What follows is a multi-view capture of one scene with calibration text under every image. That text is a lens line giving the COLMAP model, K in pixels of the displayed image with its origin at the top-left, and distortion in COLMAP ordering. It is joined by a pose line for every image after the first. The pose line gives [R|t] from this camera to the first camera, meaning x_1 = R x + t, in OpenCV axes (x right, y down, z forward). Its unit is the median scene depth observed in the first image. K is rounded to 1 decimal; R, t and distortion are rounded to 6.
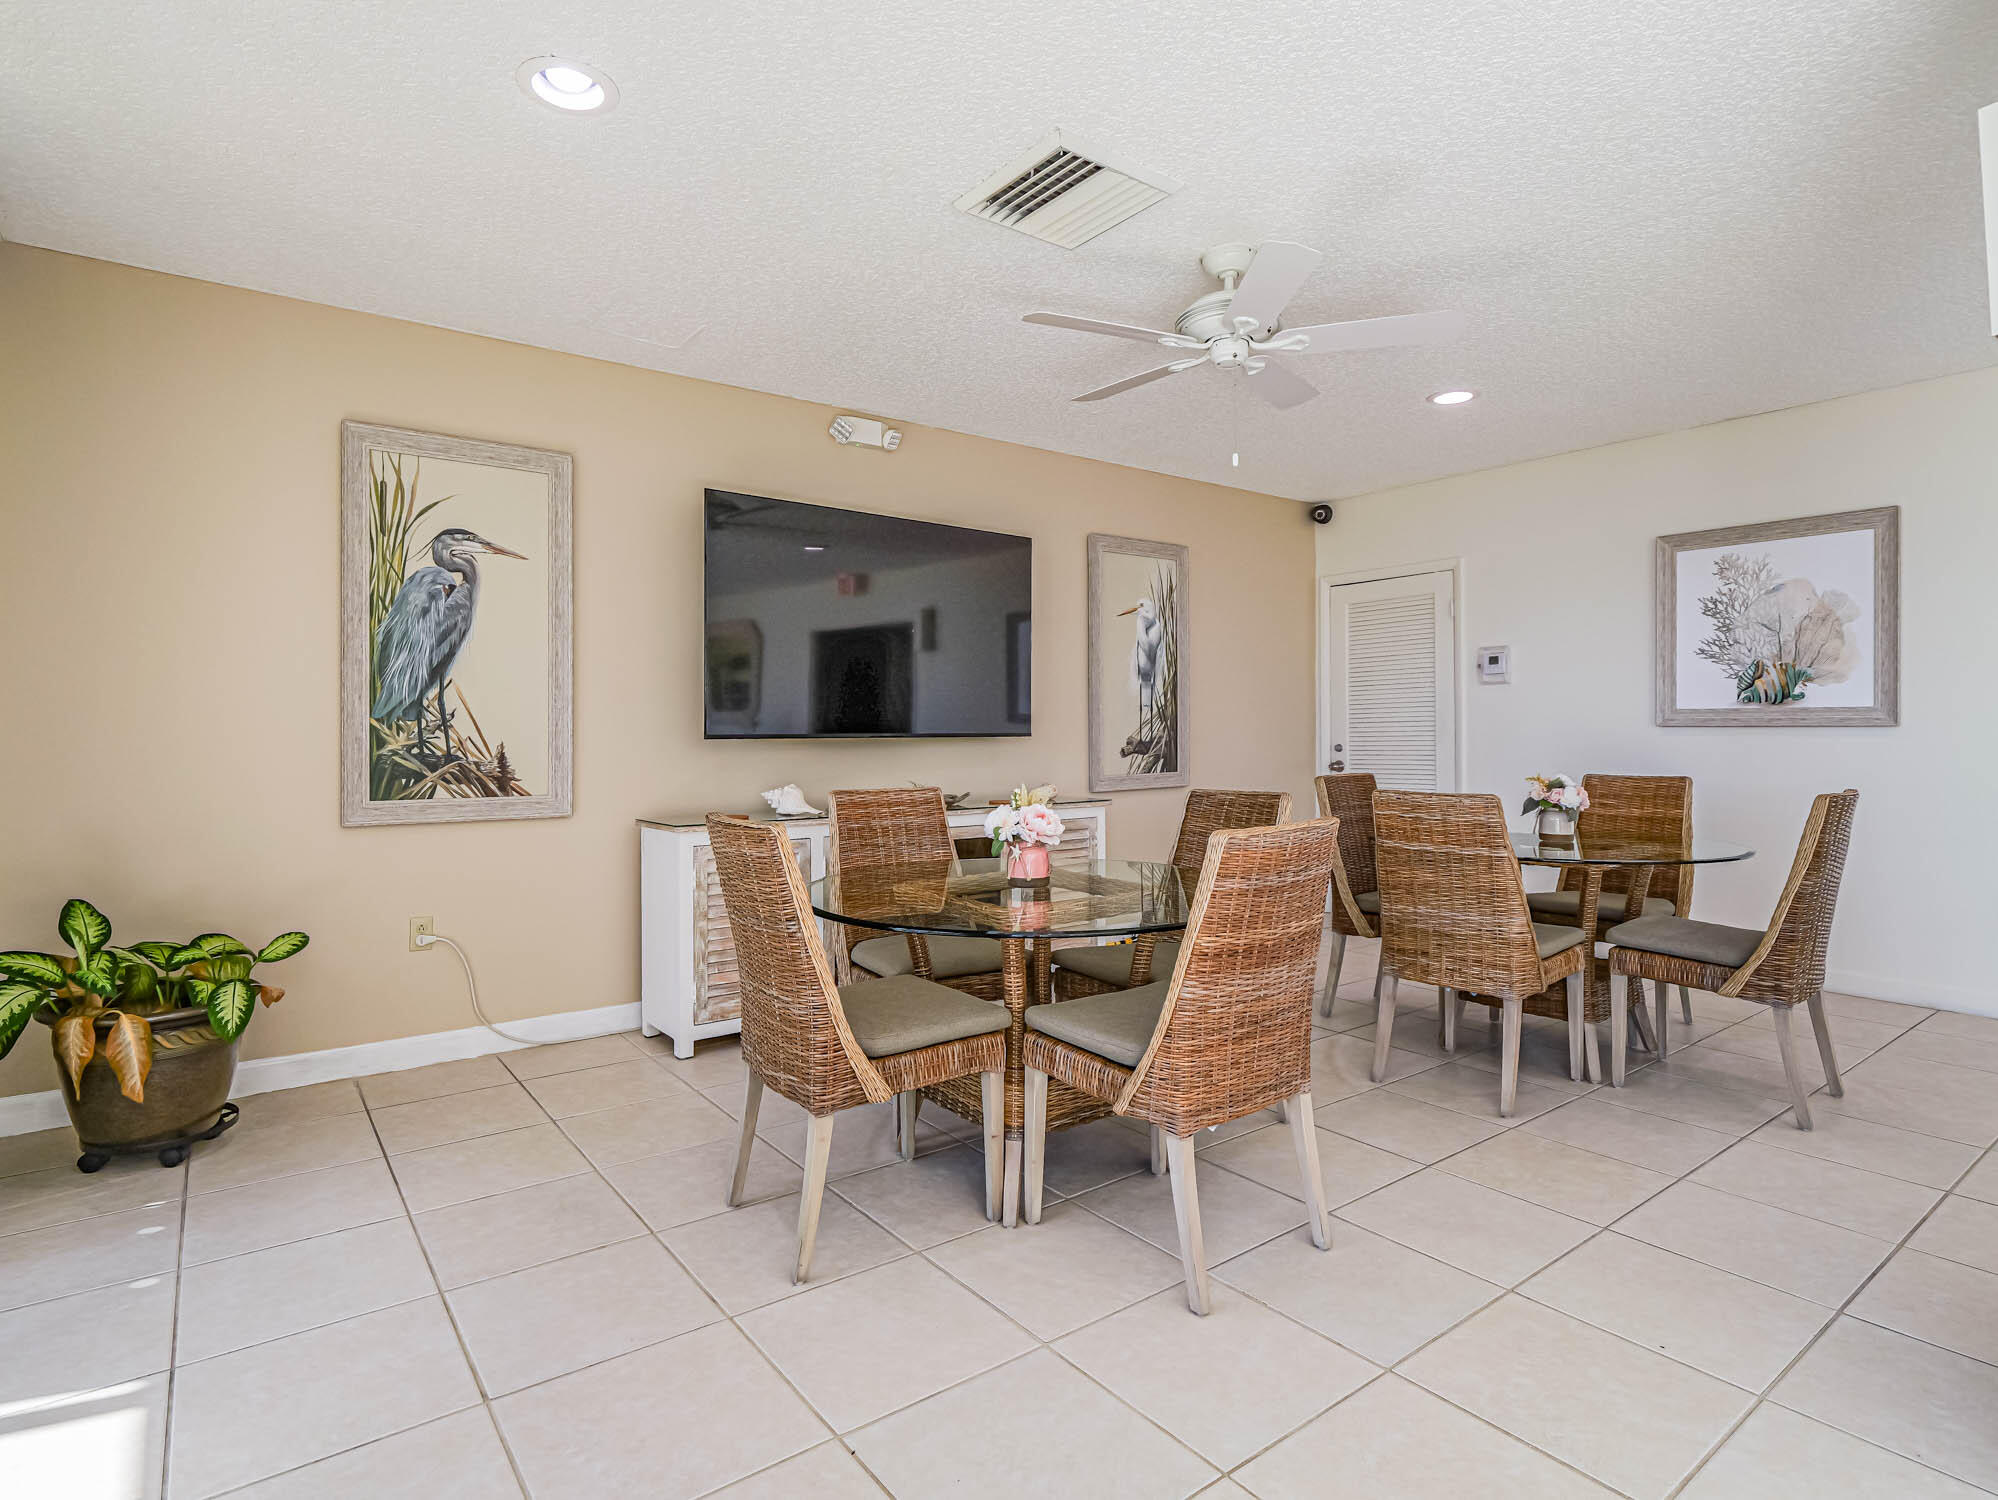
lens RADIAL K [[1045.0, 0, 998.8], [0, 1045.0, 734.1], [0, 0, 1]] dist [-0.004029, -0.000159]
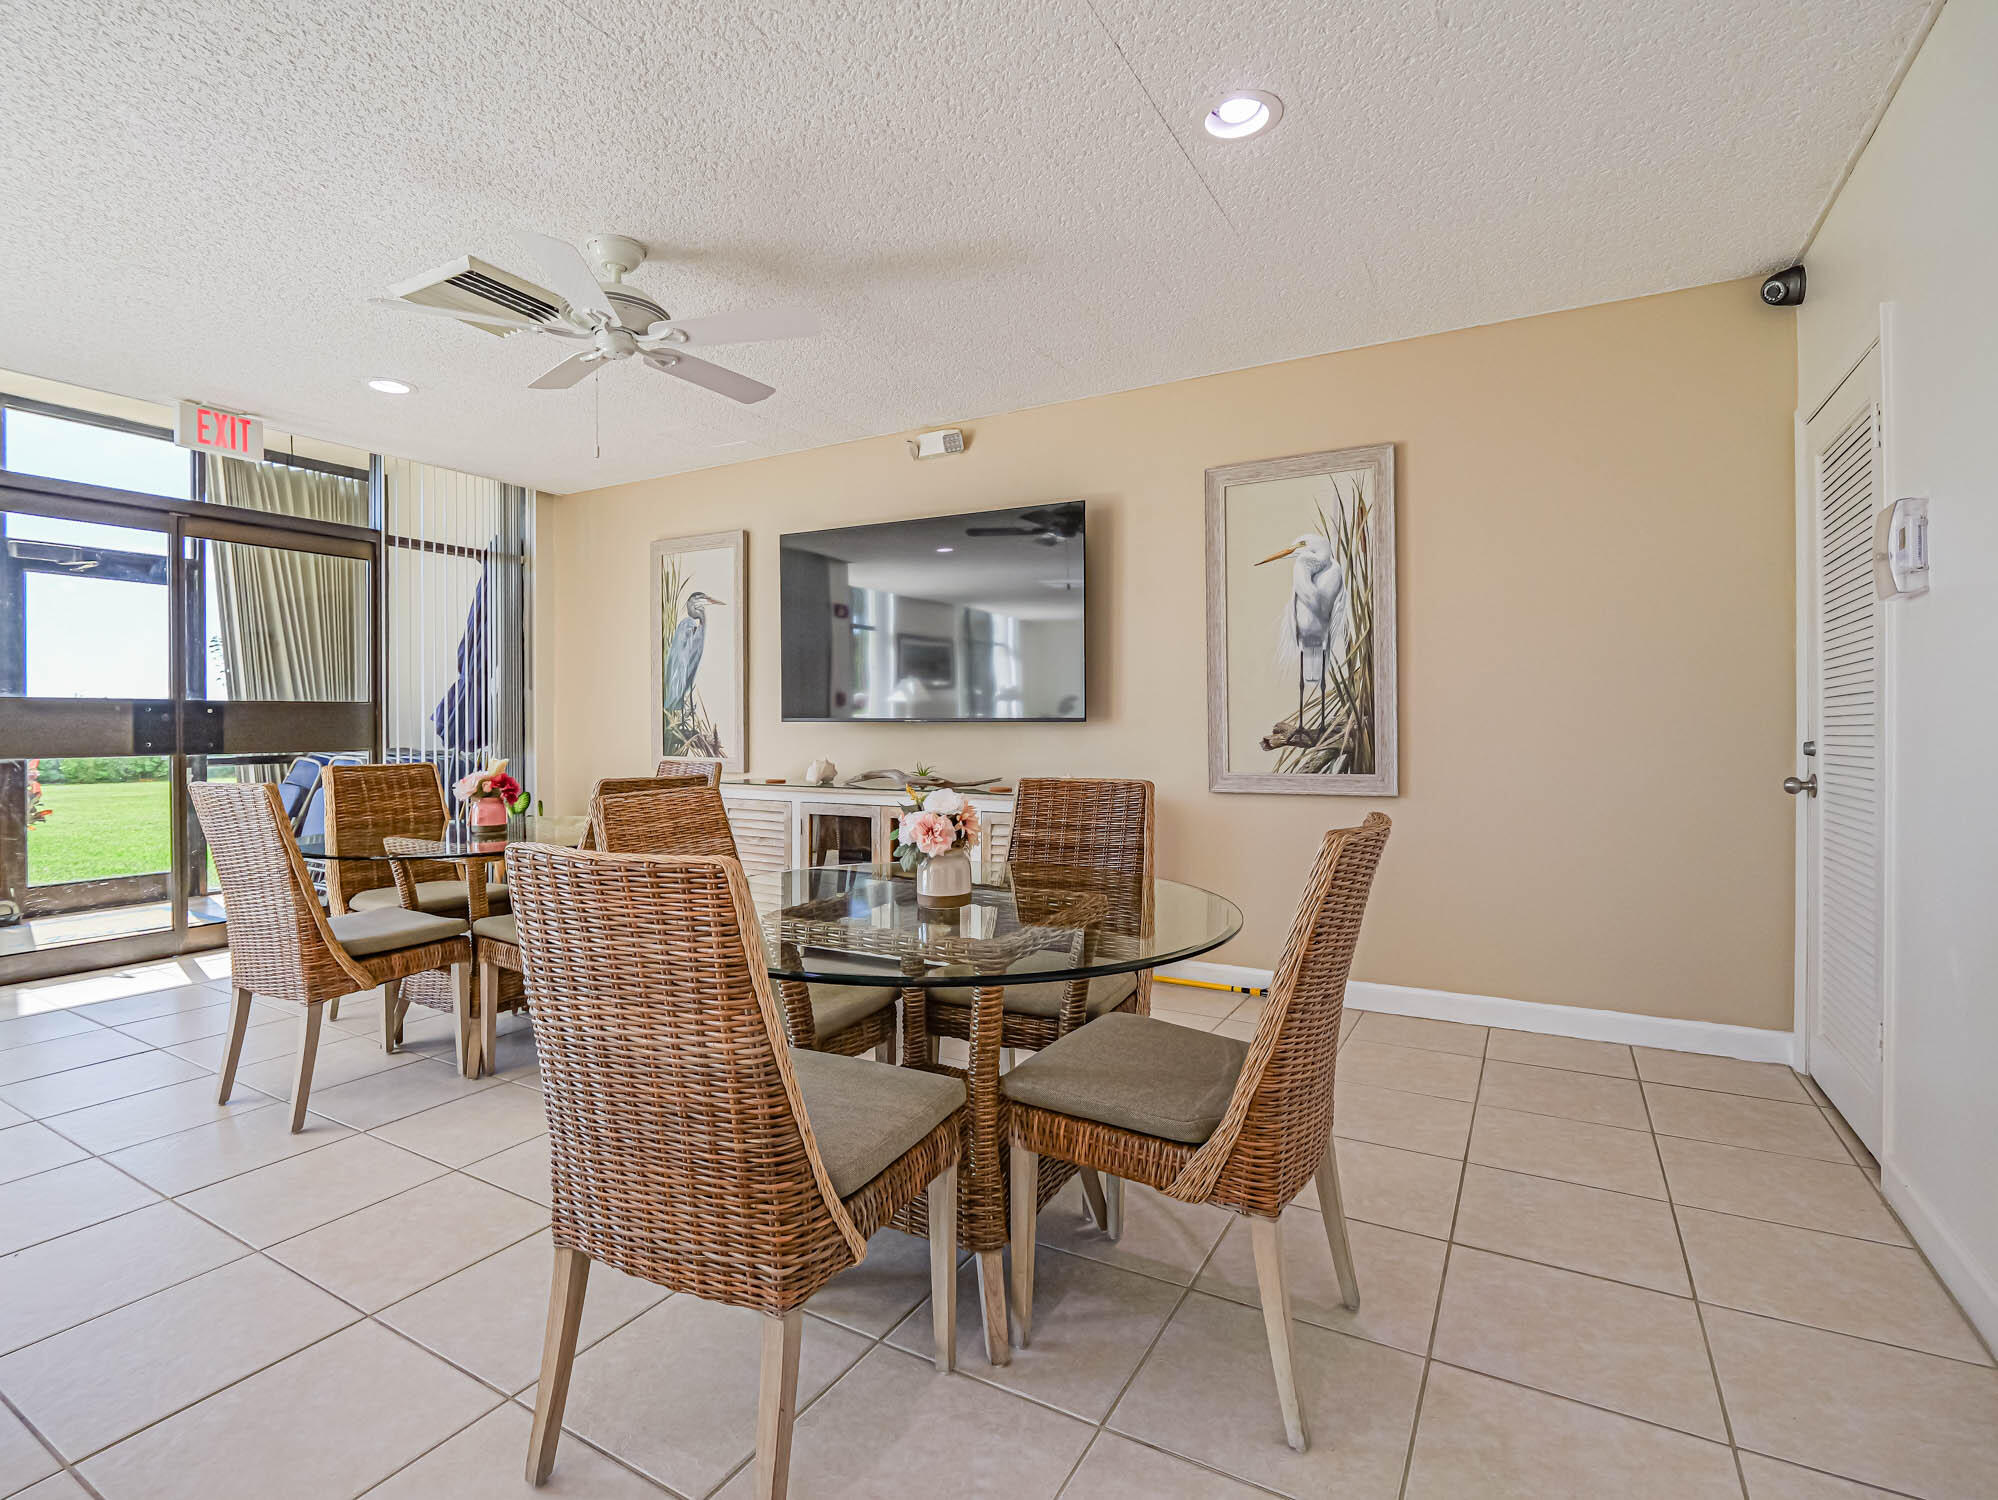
lens RADIAL K [[975.6, 0, 993.5], [0, 975.6, 739.8], [0, 0, 1]] dist [-0.021211, 0.001955]
pose [[0.388108, 0.022333, -0.921343, 0.693609], [-0.002363, 0.999727, 0.023237, -0.001379], [0.921611, -0.006841, 0.388055, 0.542319]]
